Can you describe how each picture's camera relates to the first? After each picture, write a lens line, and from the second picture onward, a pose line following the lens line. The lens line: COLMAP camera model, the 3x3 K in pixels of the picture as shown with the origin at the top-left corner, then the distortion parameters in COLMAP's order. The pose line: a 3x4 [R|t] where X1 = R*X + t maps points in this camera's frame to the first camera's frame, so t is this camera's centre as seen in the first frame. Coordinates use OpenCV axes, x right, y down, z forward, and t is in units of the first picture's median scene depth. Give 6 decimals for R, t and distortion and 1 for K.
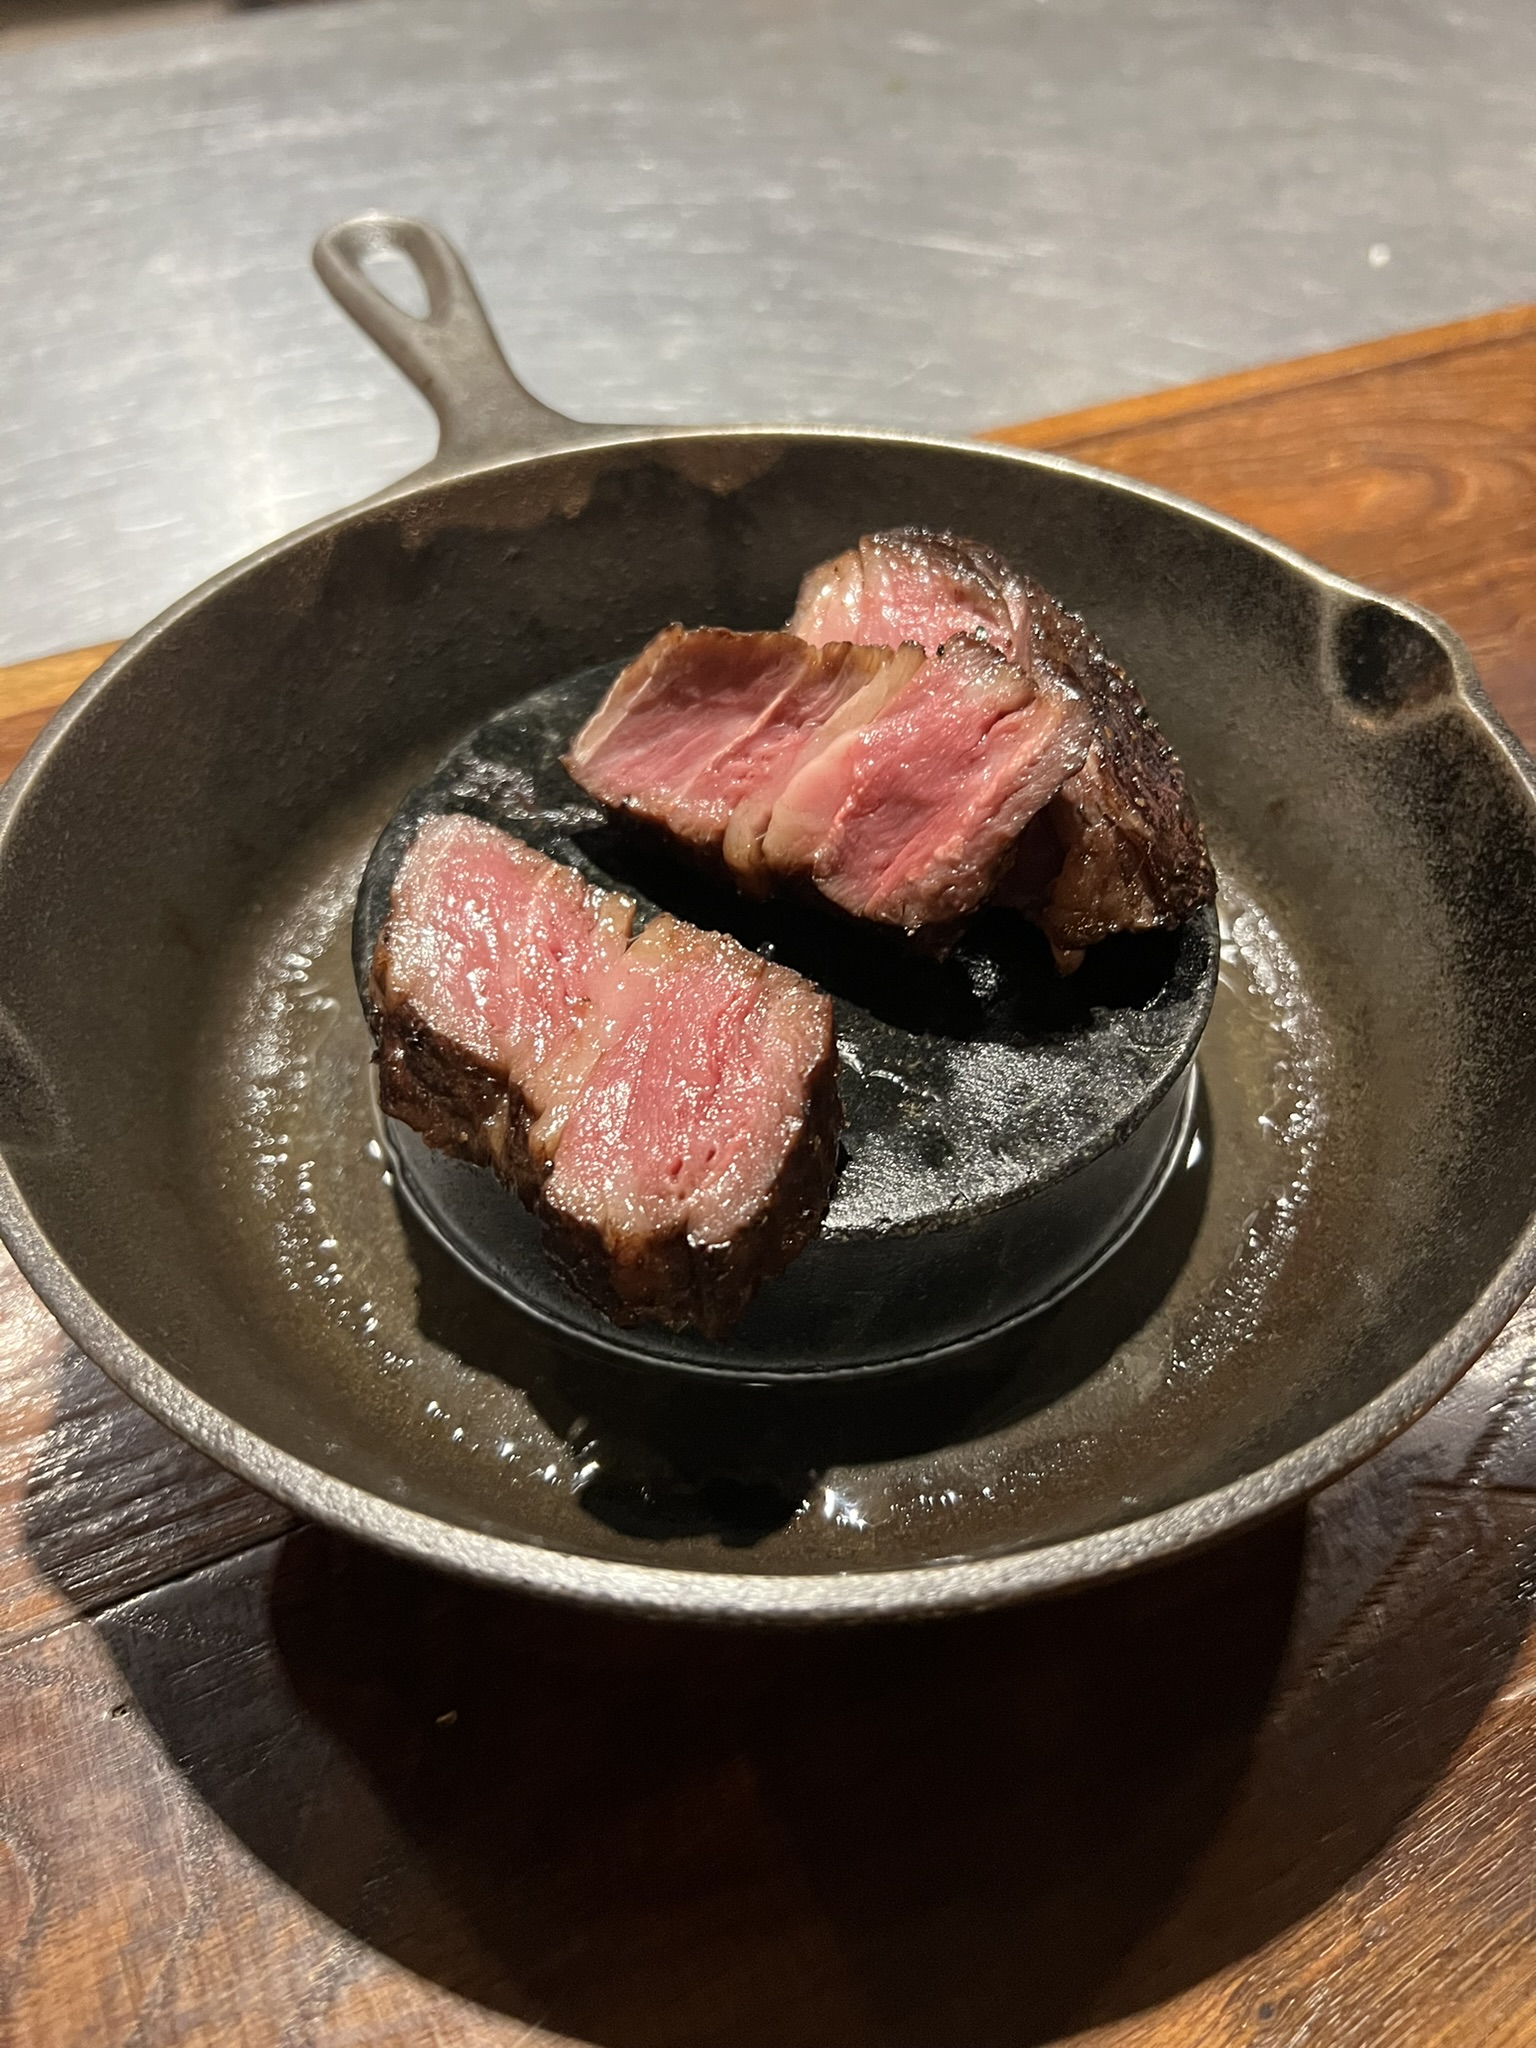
lens RADIAL K [[1567.9, 0, 773.8], [0, 1567.9, 1022.6], [0, 0, 1]] dist [-0.003723, -0.028407]
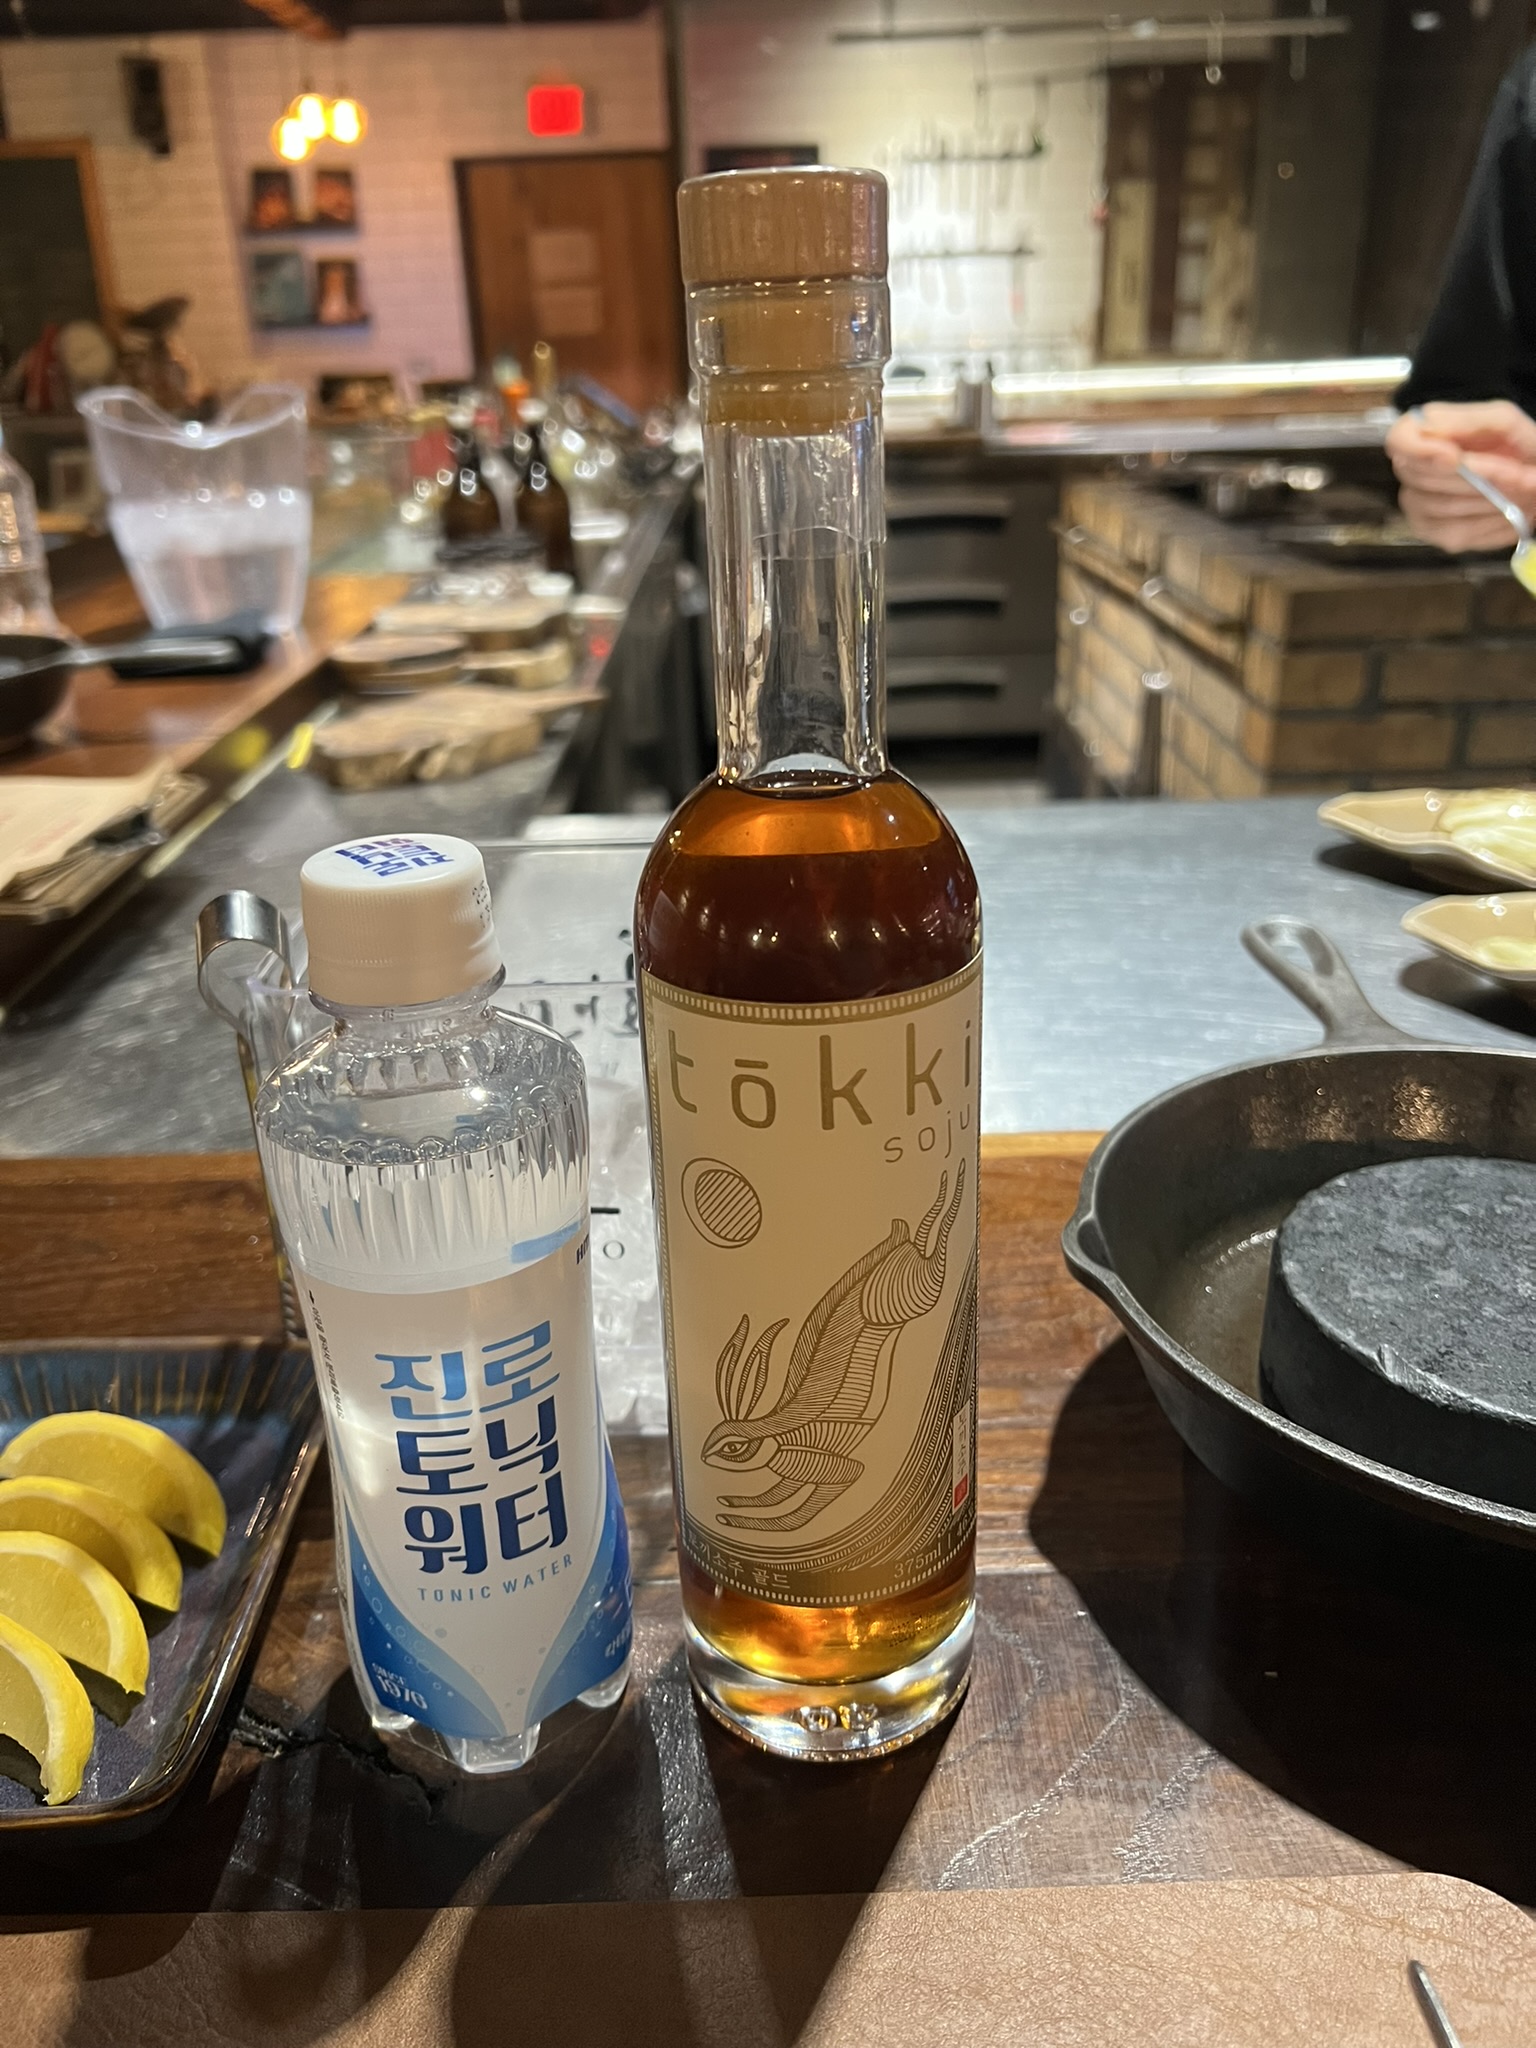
lens RADIAL K [[1567.9, 0, 765.1], [0, 1567.9, 1031.0], [0, 0, 1]] dist [-0.003723, -0.028407]
pose [[0.905954, 0.133377, -0.401819, -0.099166], [-0.288356, 0.889305, -0.354947, 0.485884], [0.309998, 0.437432, 0.844129, -0.754417]]
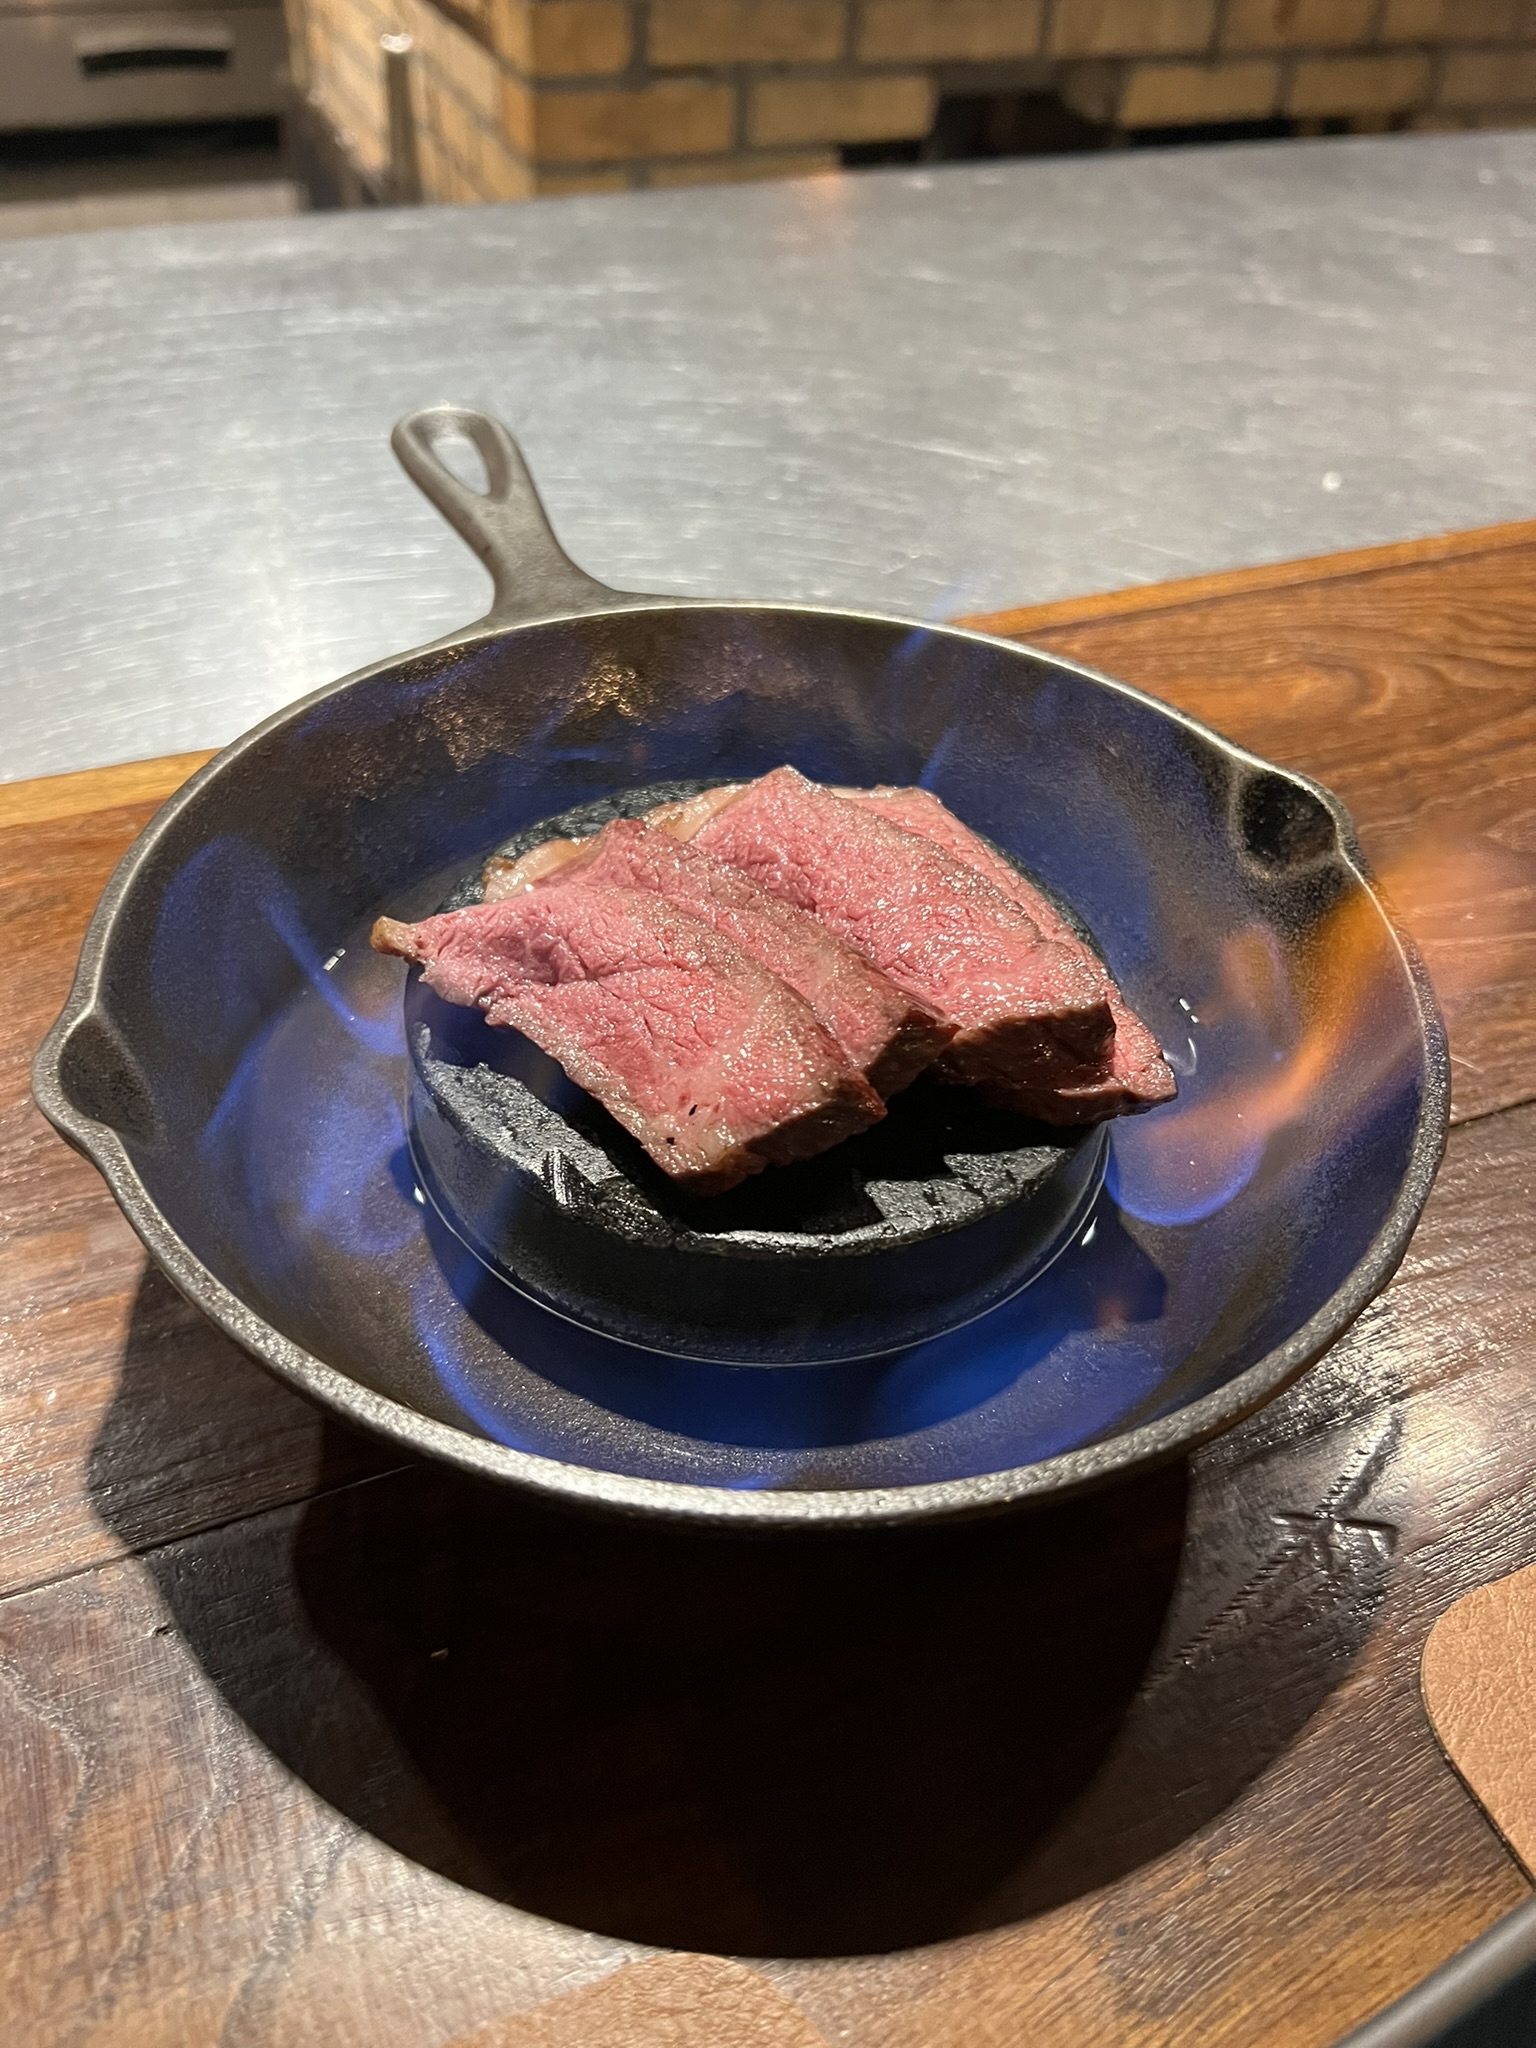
lens RADIAL K [[1567.9, 0, 745.1], [0, 1567.9, 1048.1], [0, 0, 1]] dist [-0.003723, -0.028407]
pose [[0.998380, 0.056667, -0.005026, -0.000187], [-0.056889, 0.994689, -0.085779, 0.066659], [0.000139, 0.085927, 0.996301, -0.174810]]
